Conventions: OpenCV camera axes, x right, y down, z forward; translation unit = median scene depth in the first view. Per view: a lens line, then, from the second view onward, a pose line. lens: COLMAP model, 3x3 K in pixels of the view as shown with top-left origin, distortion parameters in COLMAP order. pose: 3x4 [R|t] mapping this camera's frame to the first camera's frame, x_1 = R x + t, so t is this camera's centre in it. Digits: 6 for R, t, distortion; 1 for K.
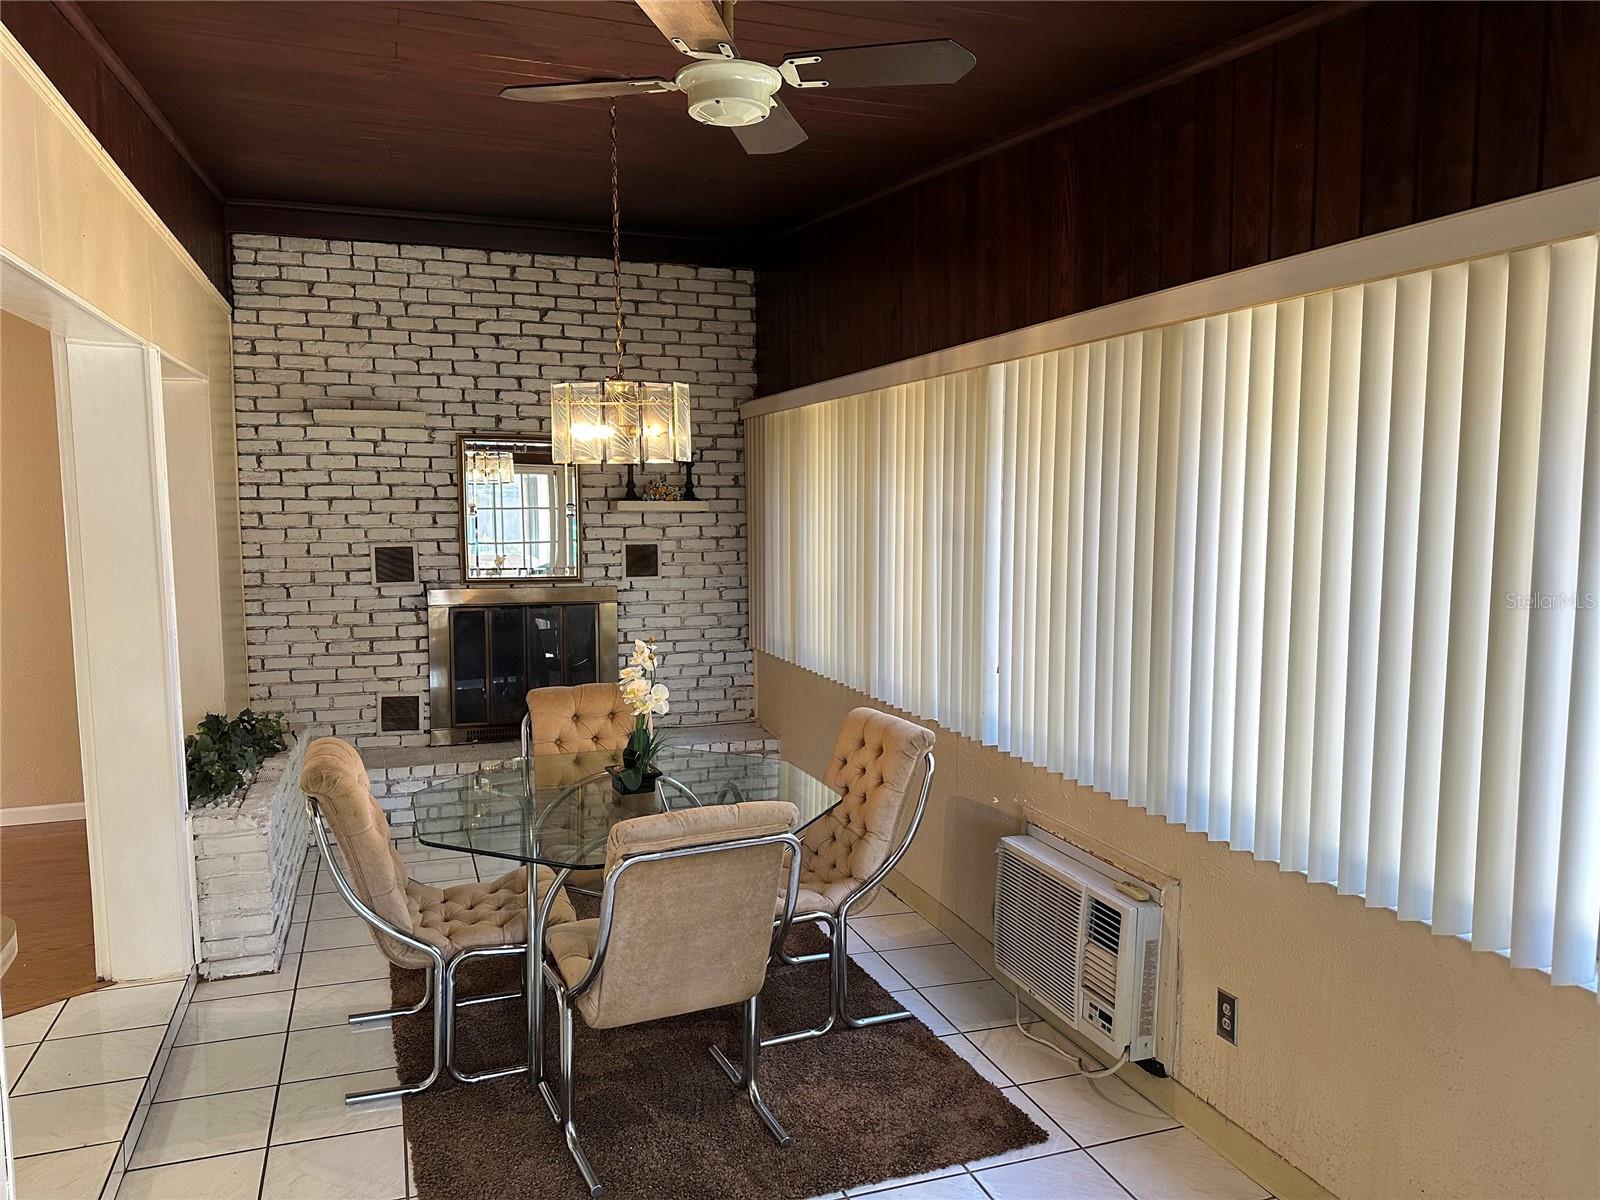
lens RADIAL K [[1111.9, 0, 799.8], [0, 1111.9, 610.5], [0, 0, 1]] dist [0.061778, -0.082512]
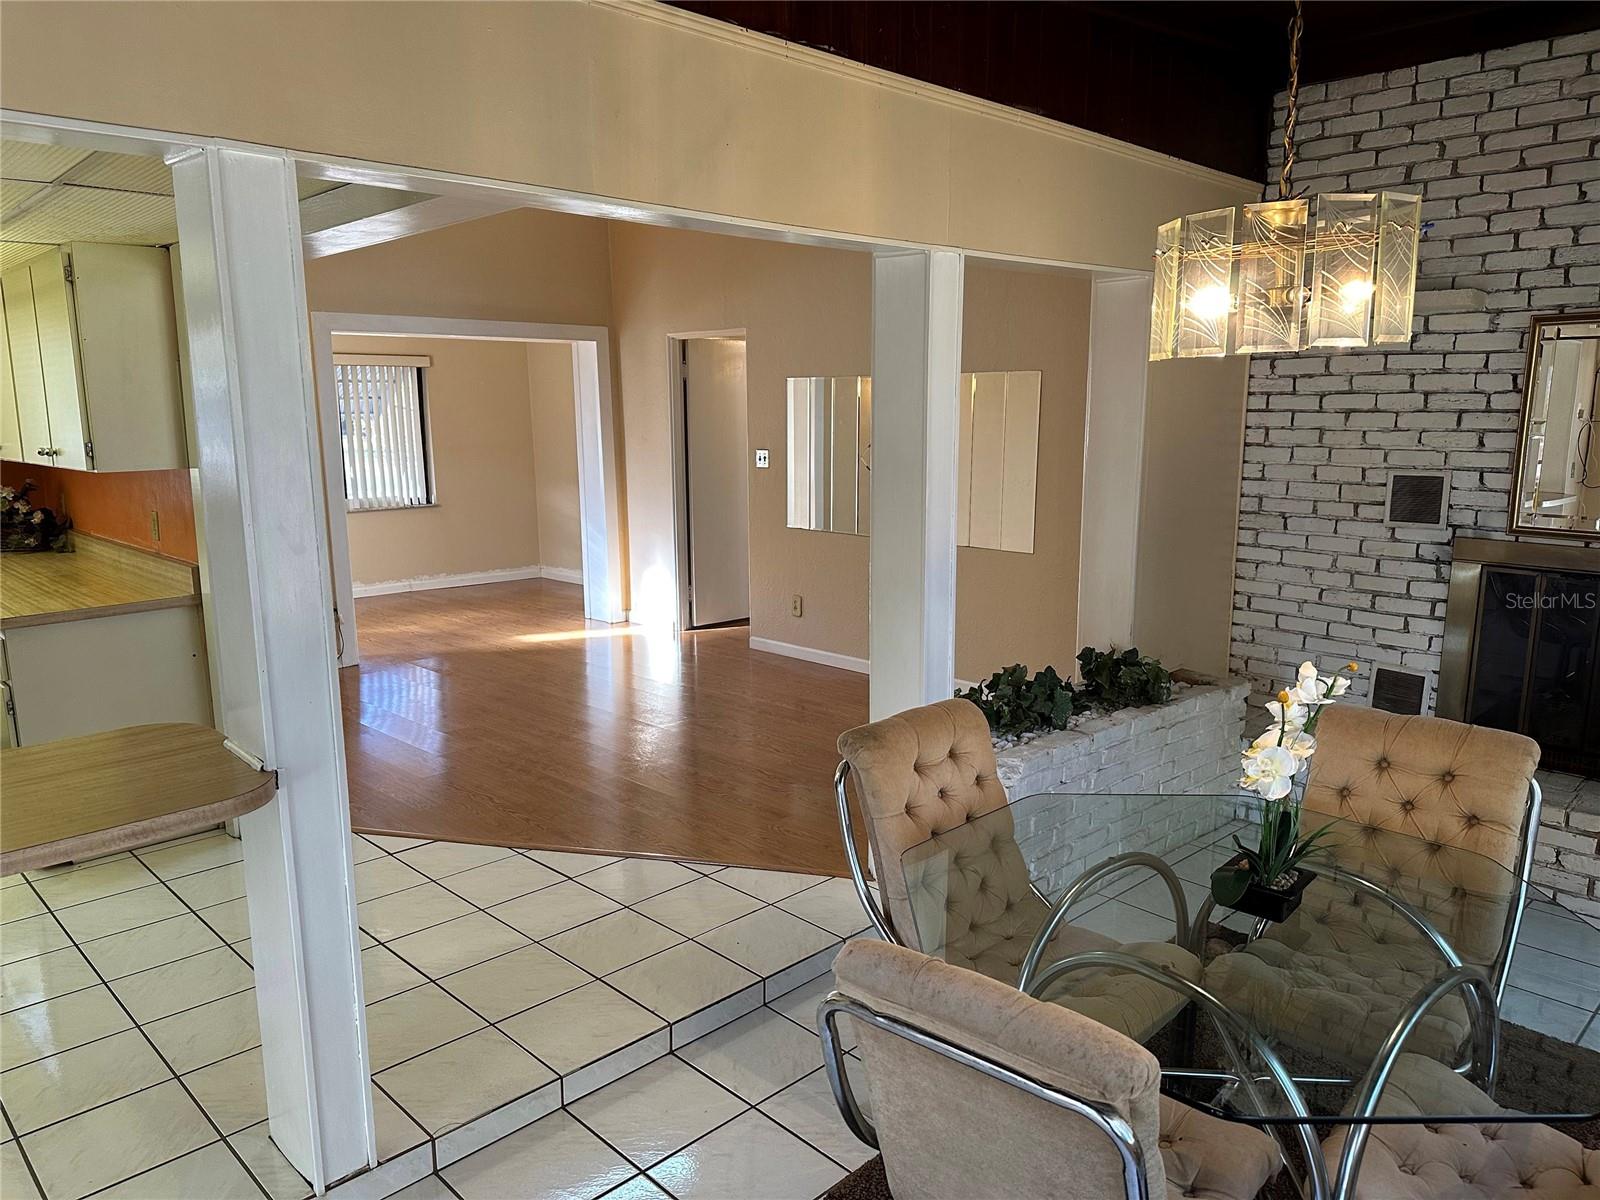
lens RADIAL K [[1111.9, 0, 815.0], [0, 1111.9, 609.1], [0, 0, 1]] dist [0.061778, -0.082512]
pose [[0.410266, 0.164034, -0.897092, 0.161597], [-0.093030, 0.986087, 0.137761, -0.034545], [0.907209, 0.026938, 0.419818, 0.315612]]
